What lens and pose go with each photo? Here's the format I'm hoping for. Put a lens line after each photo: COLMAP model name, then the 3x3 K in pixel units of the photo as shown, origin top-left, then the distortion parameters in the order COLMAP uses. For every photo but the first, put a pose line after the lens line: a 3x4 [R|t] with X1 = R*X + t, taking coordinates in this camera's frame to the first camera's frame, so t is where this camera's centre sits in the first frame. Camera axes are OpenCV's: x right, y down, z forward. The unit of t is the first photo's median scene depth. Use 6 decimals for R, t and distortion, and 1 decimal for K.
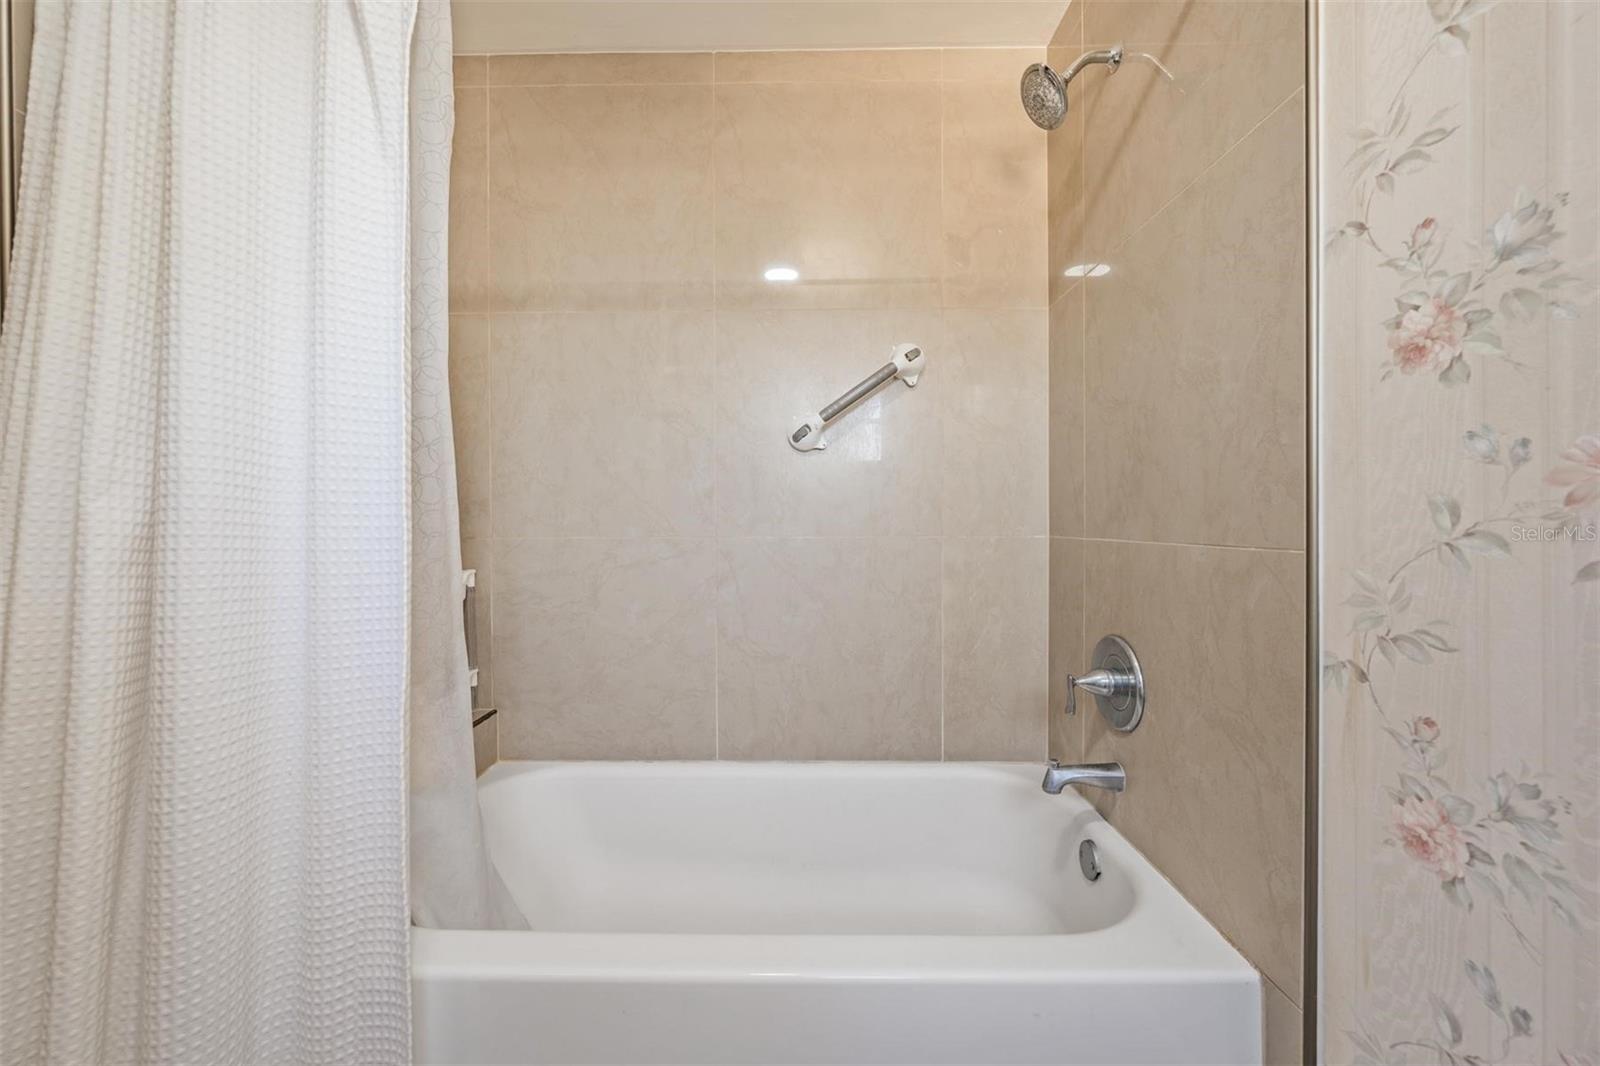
lens RADIAL K [[593.7, 0, 800.0], [0, 593.7, 526.6], [0, 0, 1]] dist [-0.000389, -0.000076]
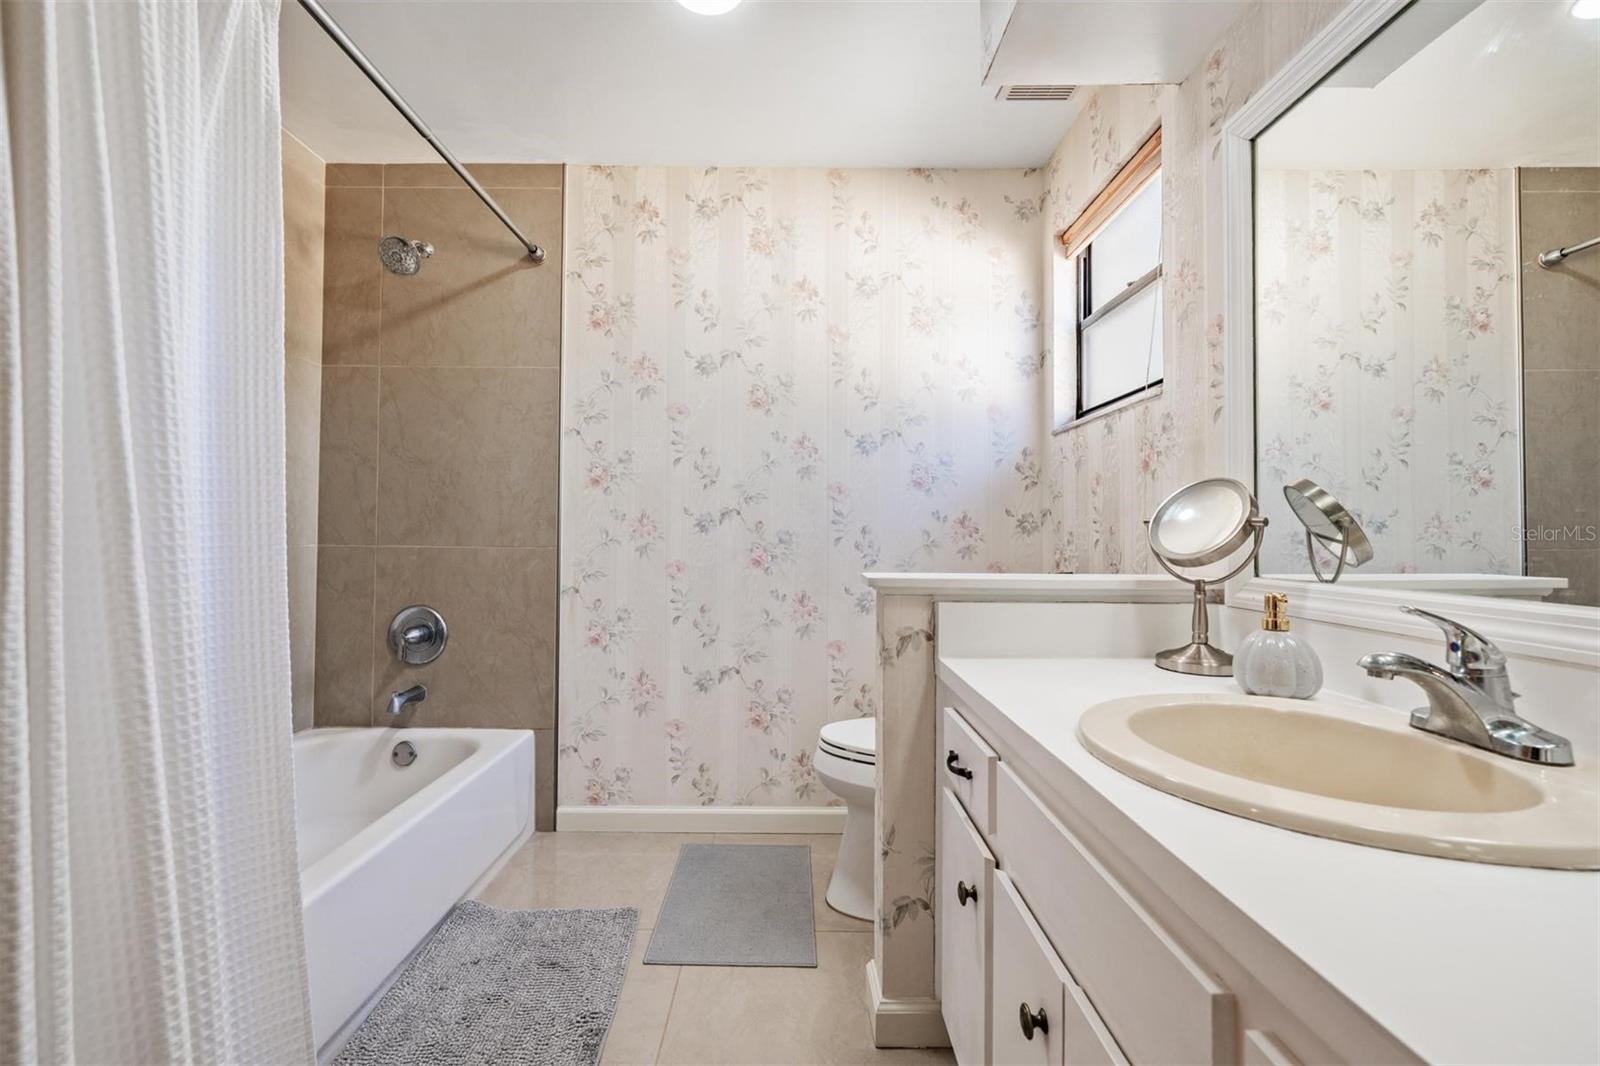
lens RADIAL K [[690.8, 0, 800.0], [0, 690.8, 533.0], [0, 0, 1]] dist [0.000016, -0.000002]
pose [[-0.019294, 0.008864, 0.999775, -2.389573], [-0.000600, 0.999960, -0.008878, 0.004808], [-0.999814, -0.000772, -0.019288, 0.005015]]
